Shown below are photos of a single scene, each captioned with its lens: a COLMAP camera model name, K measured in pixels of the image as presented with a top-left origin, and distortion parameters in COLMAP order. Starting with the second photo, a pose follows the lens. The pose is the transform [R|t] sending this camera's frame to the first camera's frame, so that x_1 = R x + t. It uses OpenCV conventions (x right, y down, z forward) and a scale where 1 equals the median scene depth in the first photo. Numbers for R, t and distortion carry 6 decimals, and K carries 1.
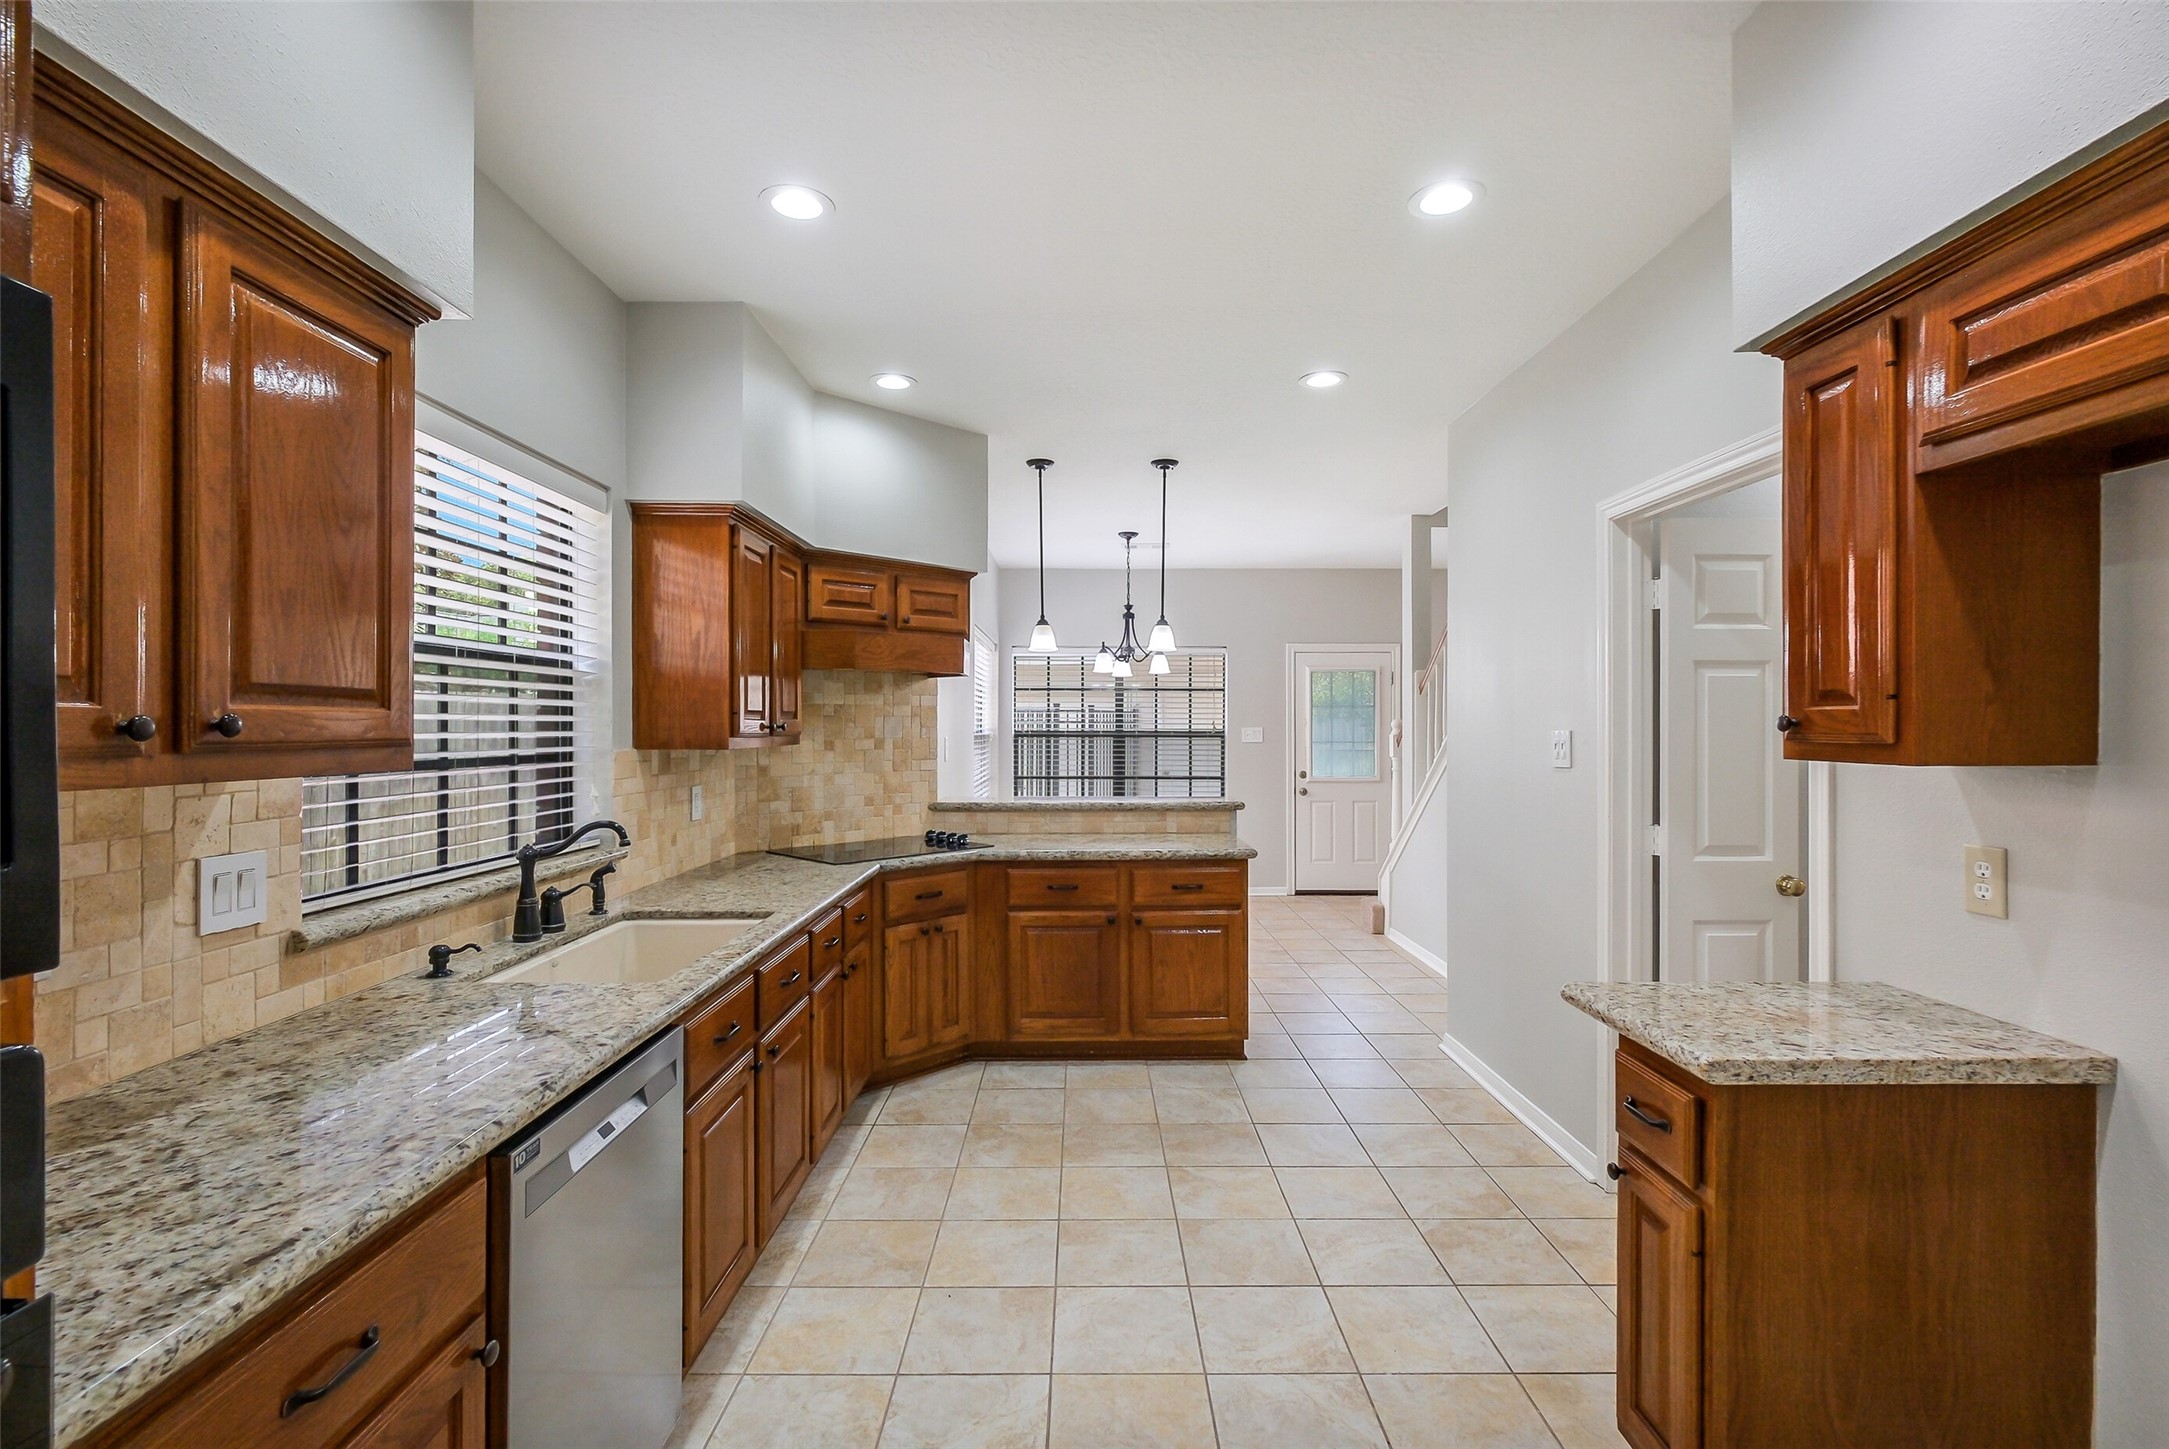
lens RADIAL K [[962.7, 0, 1094.5], [0, 962.7, 718.6], [0, 0, 1]] dist [0.001445, -0.000069]
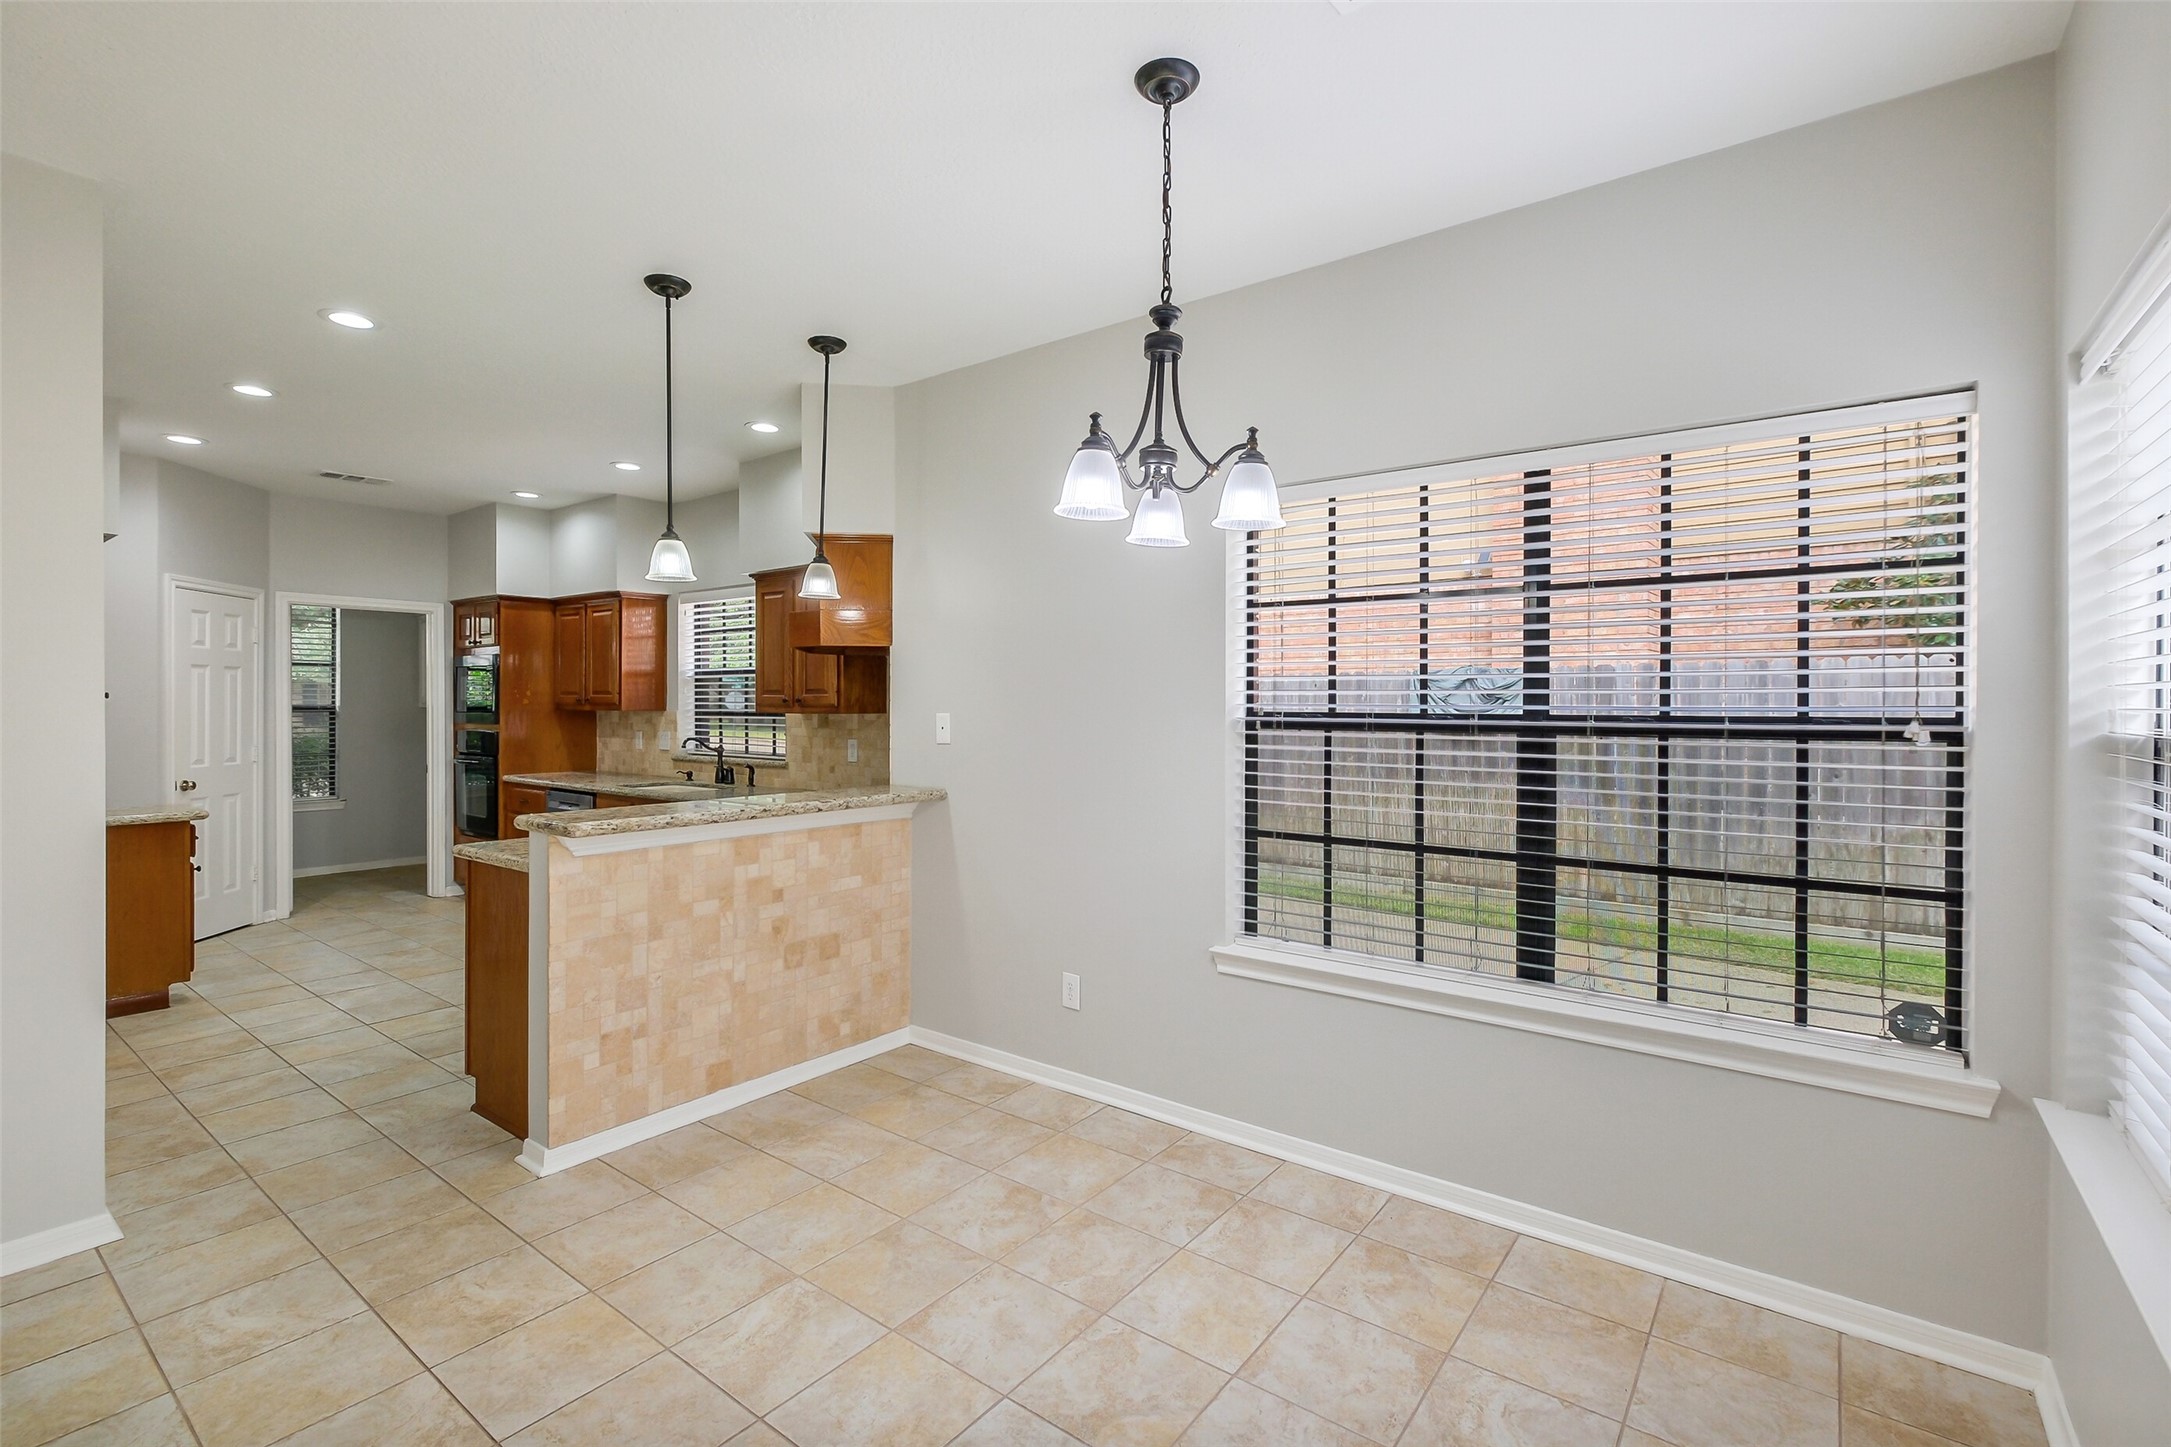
lens RADIAL K [[977.4, 0, 1096.3], [0, 977.4, 712.1], [0, 0, 1]] dist [-0.003261, -0.000134]
pose [[-0.616290, 0.017939, -0.787315, 0.292460], [0.012104, 0.999838, 0.013308, 0.005788], [0.787426, -0.001328, -0.616407, 1.175083]]
